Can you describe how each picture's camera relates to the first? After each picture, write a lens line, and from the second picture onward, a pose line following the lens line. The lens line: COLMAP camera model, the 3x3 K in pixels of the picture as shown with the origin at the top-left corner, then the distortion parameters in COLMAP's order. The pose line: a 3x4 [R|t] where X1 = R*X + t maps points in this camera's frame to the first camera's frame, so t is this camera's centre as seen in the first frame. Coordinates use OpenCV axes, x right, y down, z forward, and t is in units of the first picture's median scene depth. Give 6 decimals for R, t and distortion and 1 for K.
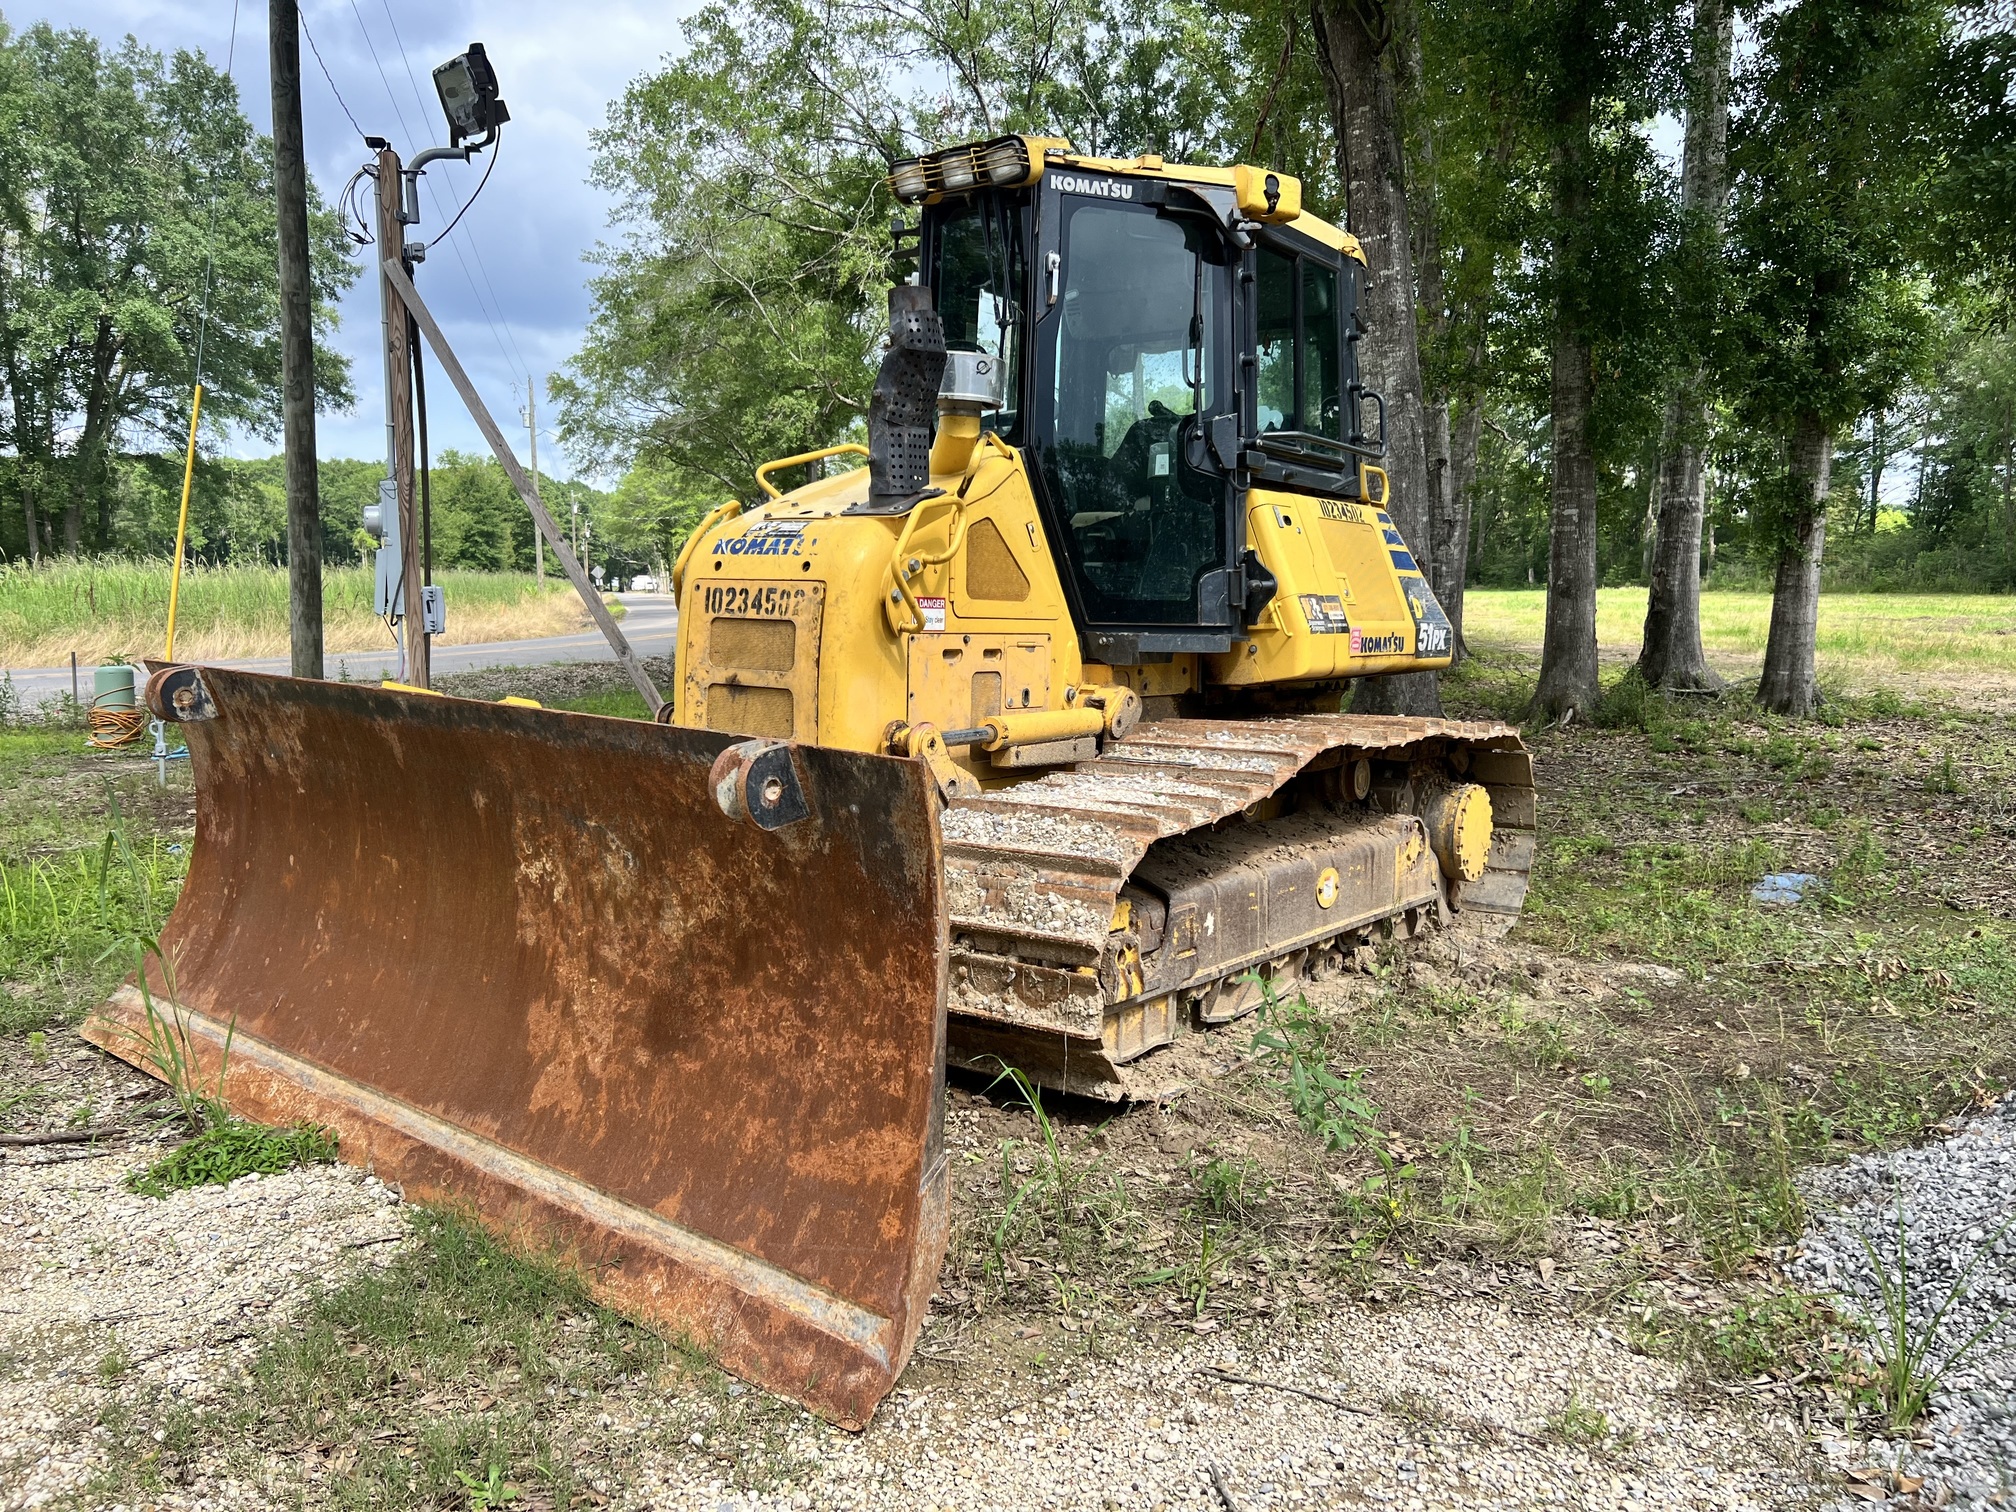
lens RADIAL K [[1516.9, 0, 1002.8], [0, 1516.9, 778.6], [0, 0, 1]] dist [0.046778, -0.052234]
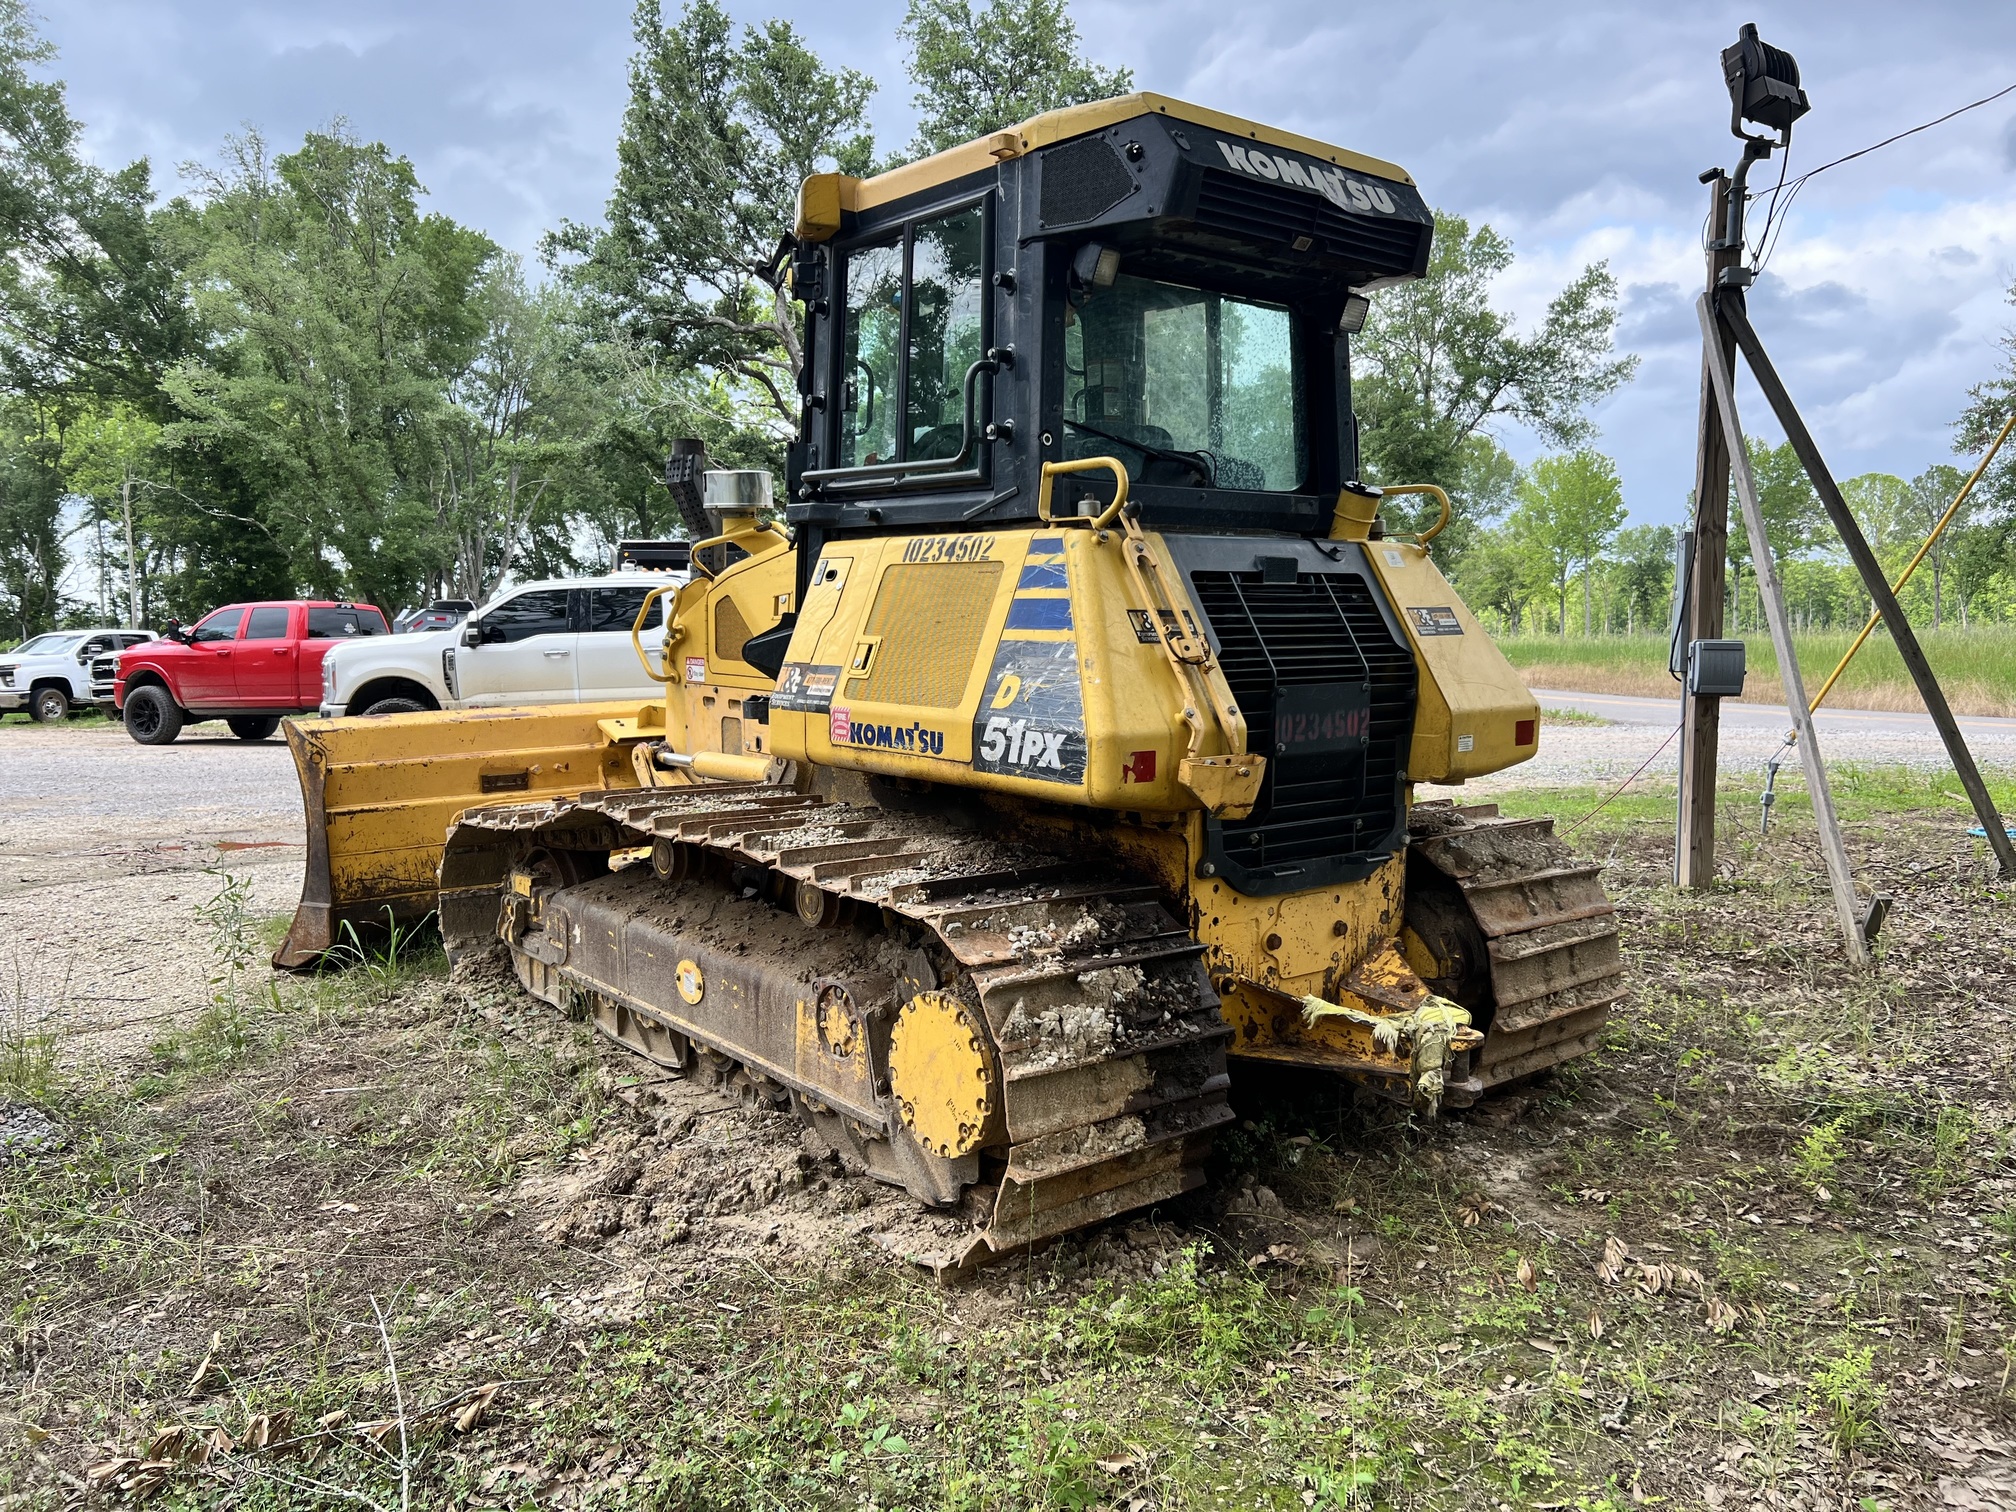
lens RADIAL K [[1516.9, 0, 1002.8], [0, 1516.9, 778.6], [0, 0, 1]] dist [0.046778, -0.052234]
pose [[-0.253646, 0.097848, -0.962335, 1.002489], [-0.108247, 0.985750, 0.128760, -0.181325], [0.961221, 0.136829, -0.239440, 1.337343]]
